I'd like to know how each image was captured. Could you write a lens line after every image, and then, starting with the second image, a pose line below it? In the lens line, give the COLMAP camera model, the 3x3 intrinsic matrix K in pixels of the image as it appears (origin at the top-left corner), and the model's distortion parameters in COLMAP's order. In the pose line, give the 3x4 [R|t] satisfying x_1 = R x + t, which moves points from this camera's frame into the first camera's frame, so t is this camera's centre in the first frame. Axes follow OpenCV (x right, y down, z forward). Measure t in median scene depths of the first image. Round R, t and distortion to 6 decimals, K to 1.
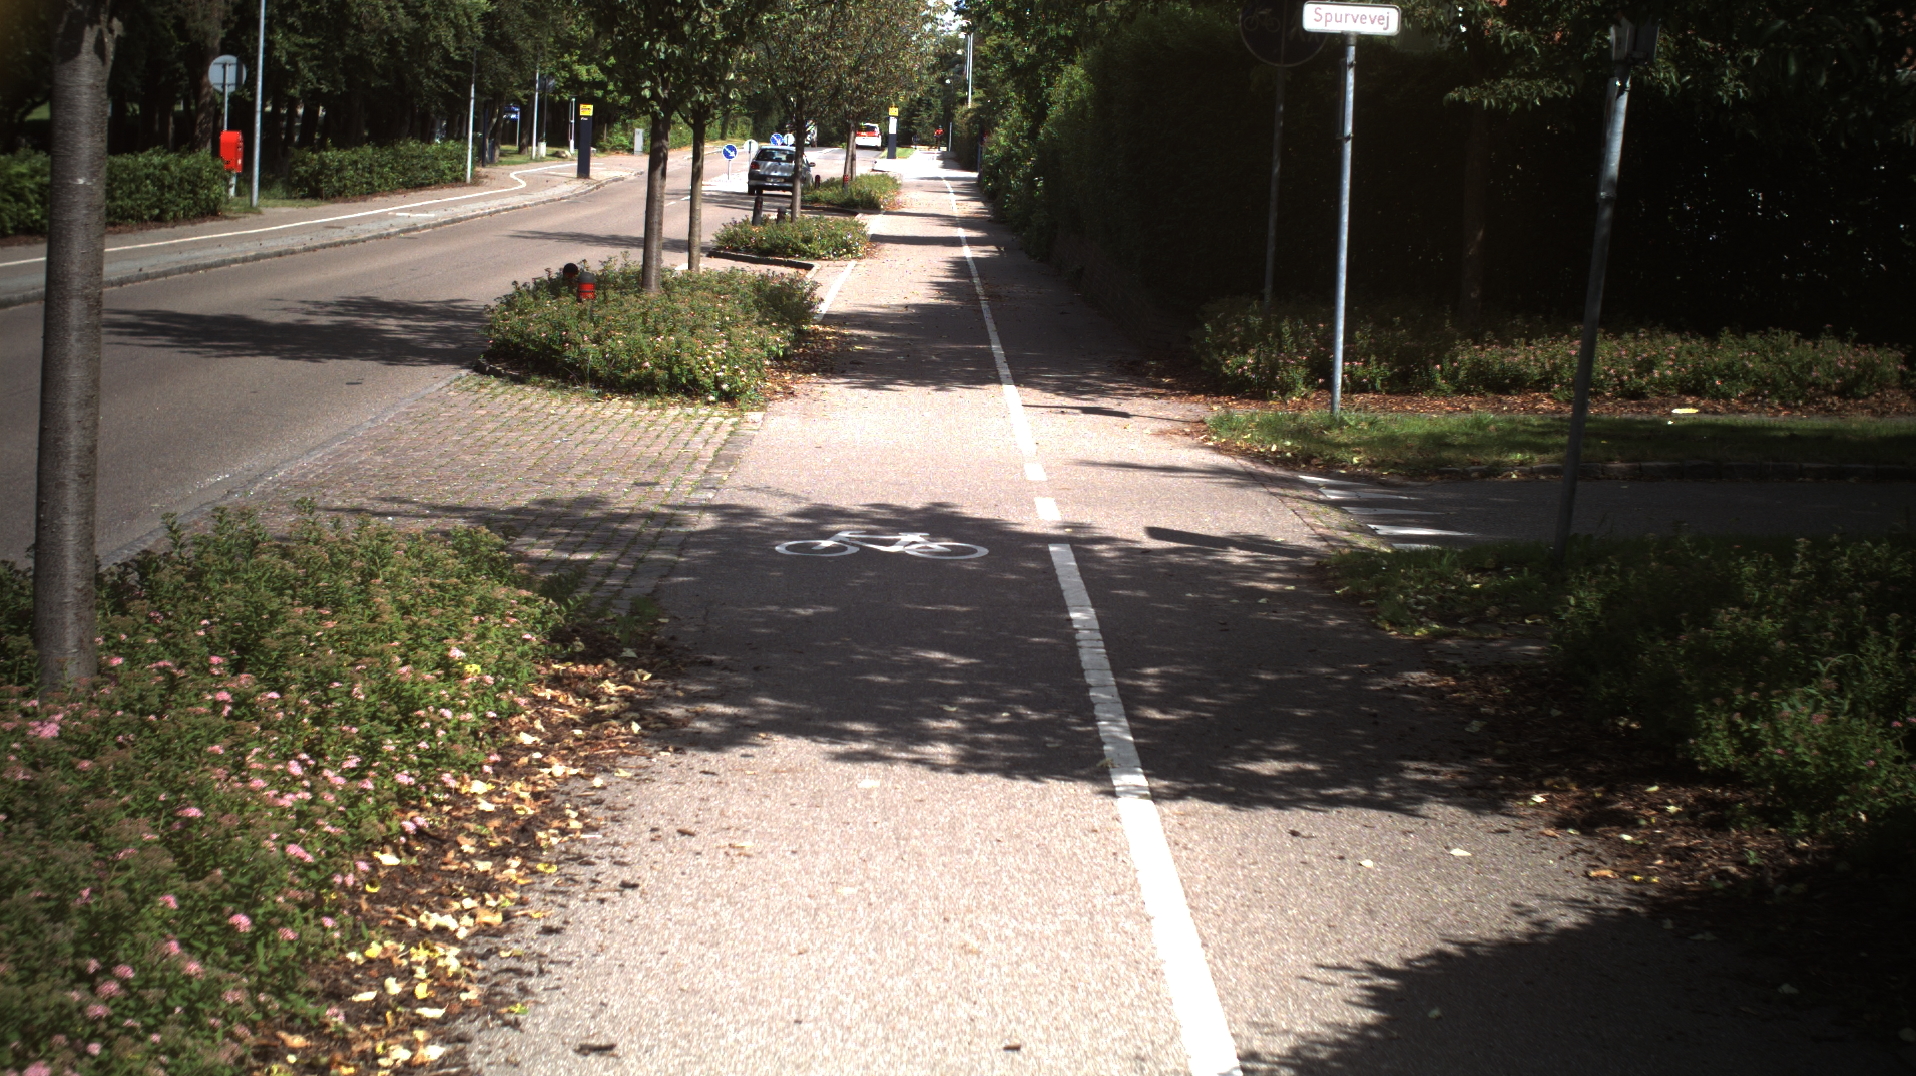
lens RADIAL K [[3307.4, 0, 958.0], [0, 3307.4, 538.0], [0, 0, 1]] dist [-0.311593, 0.552420]
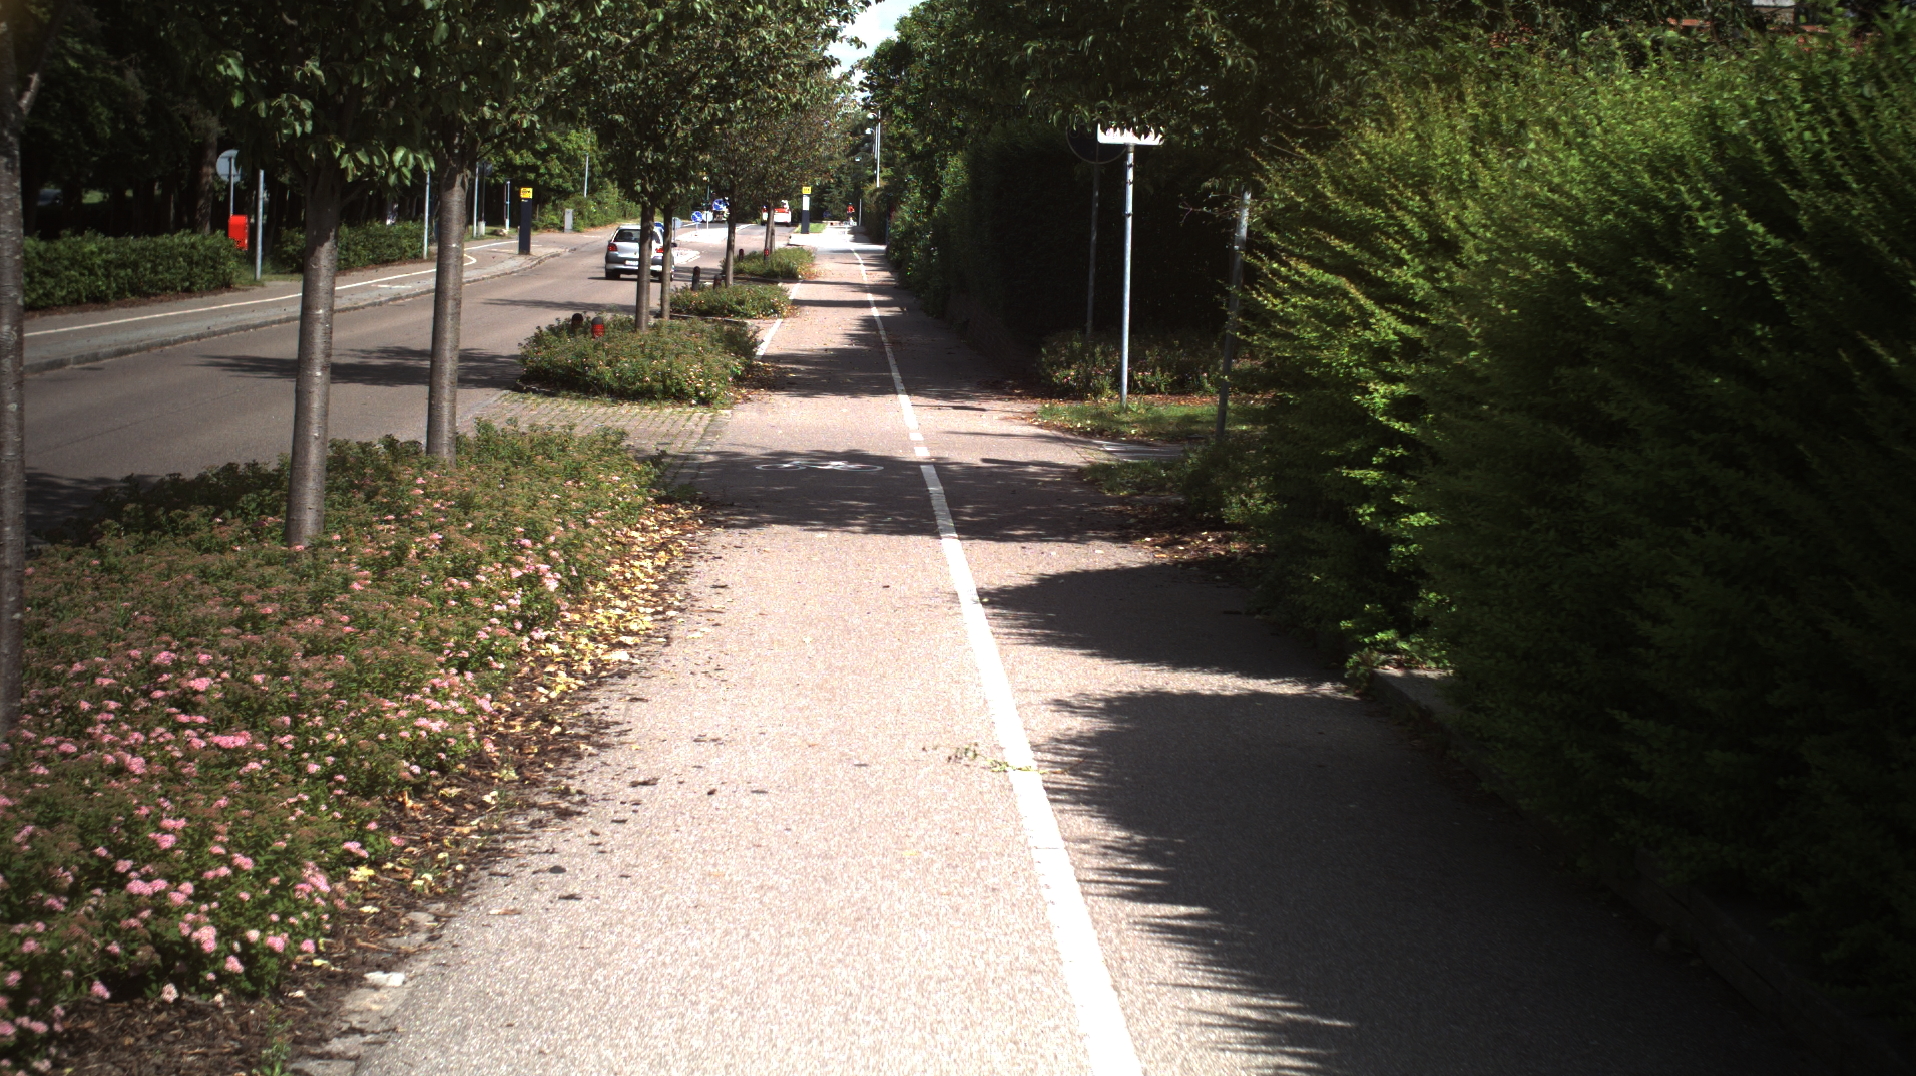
lens RADIAL K [[3307.4, 0, 958.0], [0, 3307.4, 538.0], [0, 0, 1]] dist [-0.311593, 0.552420]
pose [[0.999585, -0.012488, 0.025962, 0.001212], [0.013065, 0.999669, -0.022141, 0.031104], [-0.025677, 0.022471, 0.999418, -0.268738]]
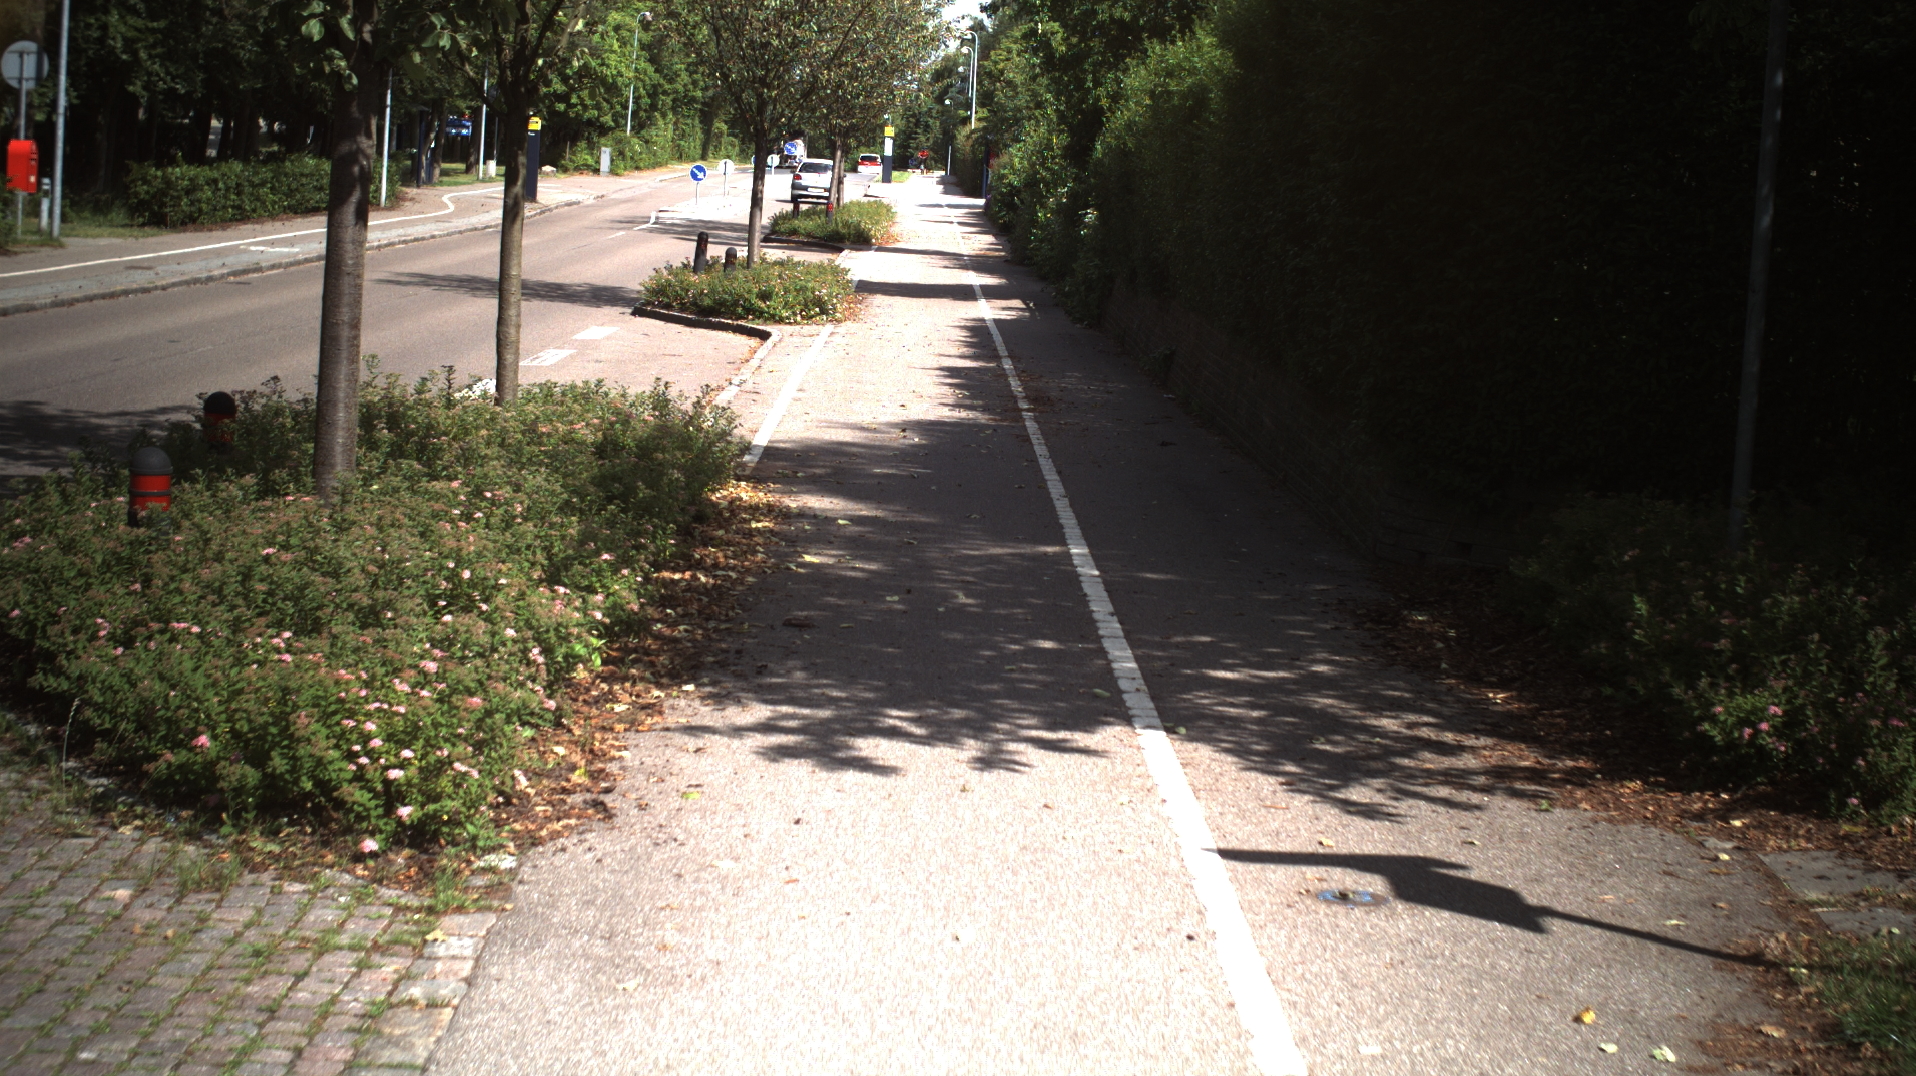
lens RADIAL K [[3307.4, 0, 958.0], [0, 3307.4, 538.0], [0, 0, 1]] dist [-0.311593, 0.552420]
pose [[0.999948, 0.009881, 0.002371, -0.007077], [-0.009863, 0.999923, -0.007492, -0.046161], [-0.002445, 0.007468, 0.999969, 0.400565]]
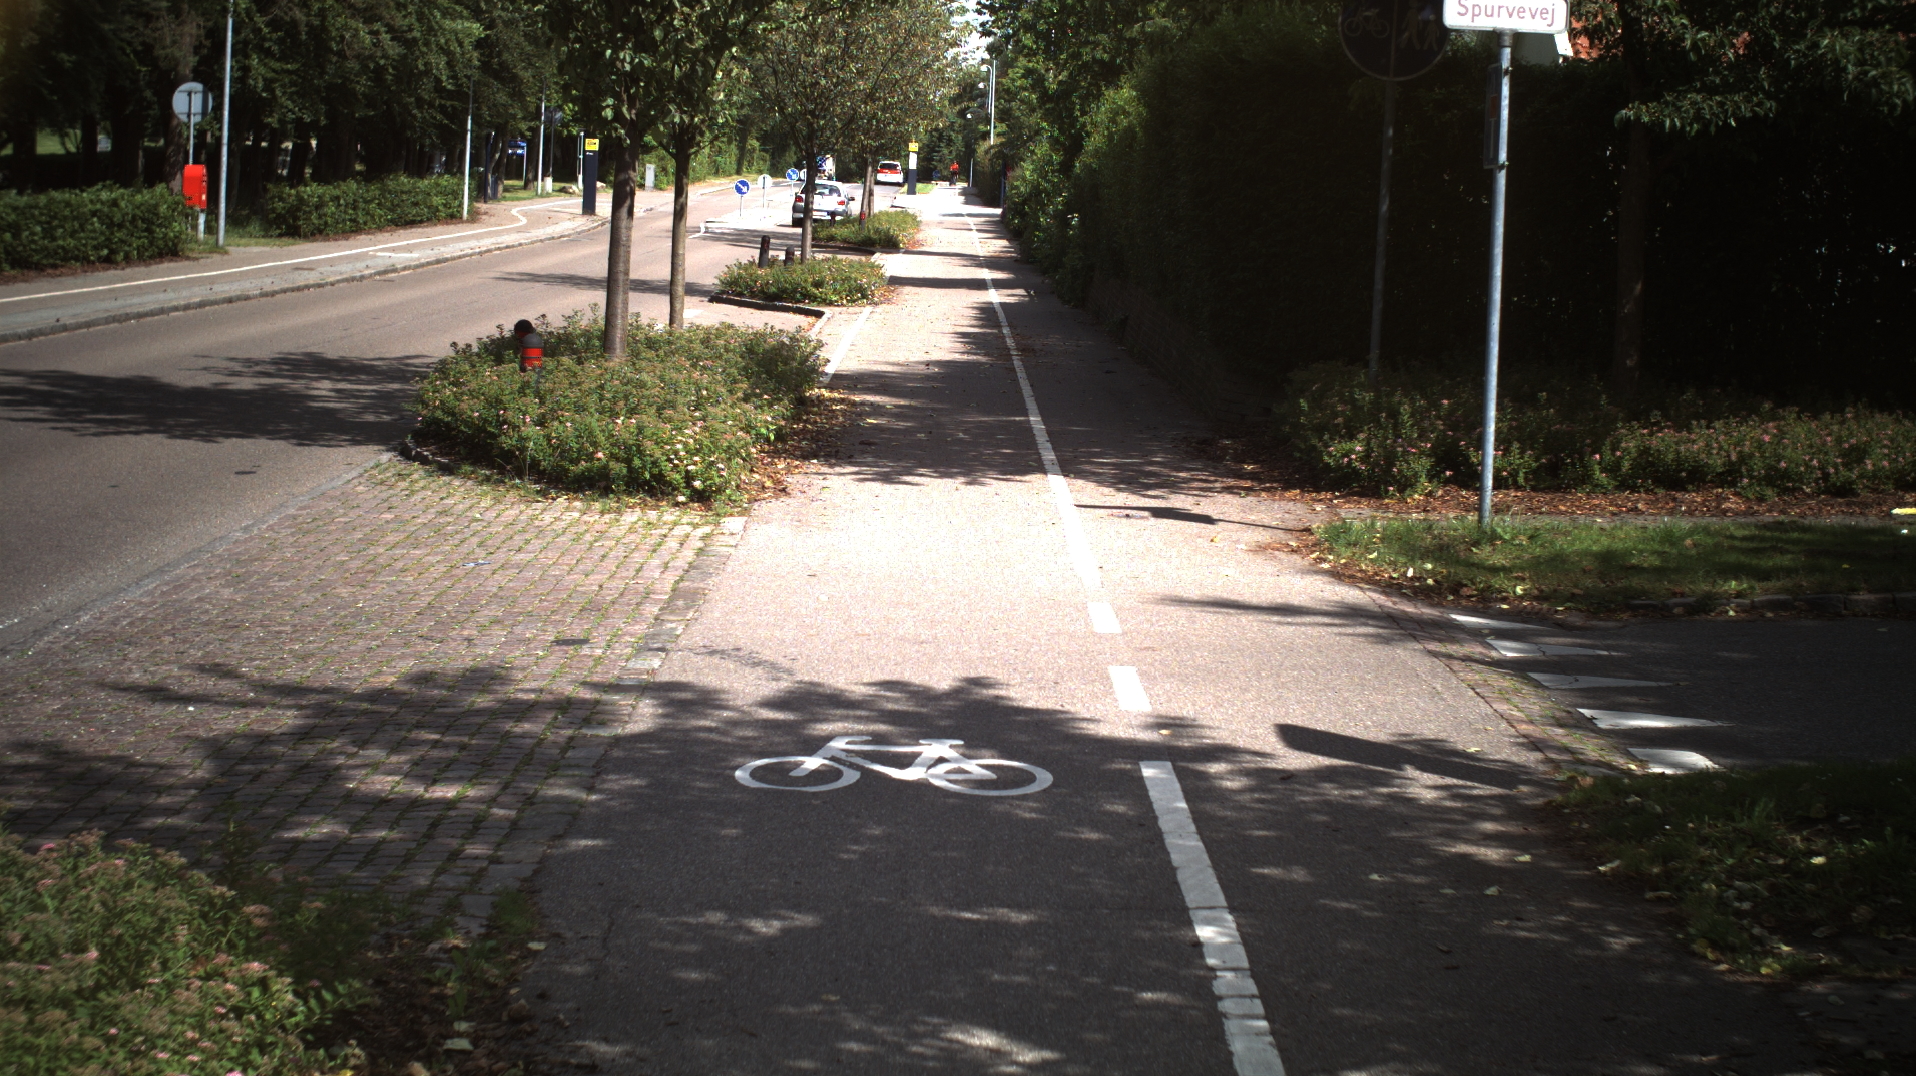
lens RADIAL K [[3307.4, 0, 958.0], [0, 3307.4, 538.0], [0, 0, 1]] dist [-0.311593, 0.552420]
pose [[0.999981, 0.000362, -0.006090, -0.002426], [-0.000428, 0.999941, -0.010860, -0.015235], [0.006086, 0.010862, 0.999922, 0.133587]]
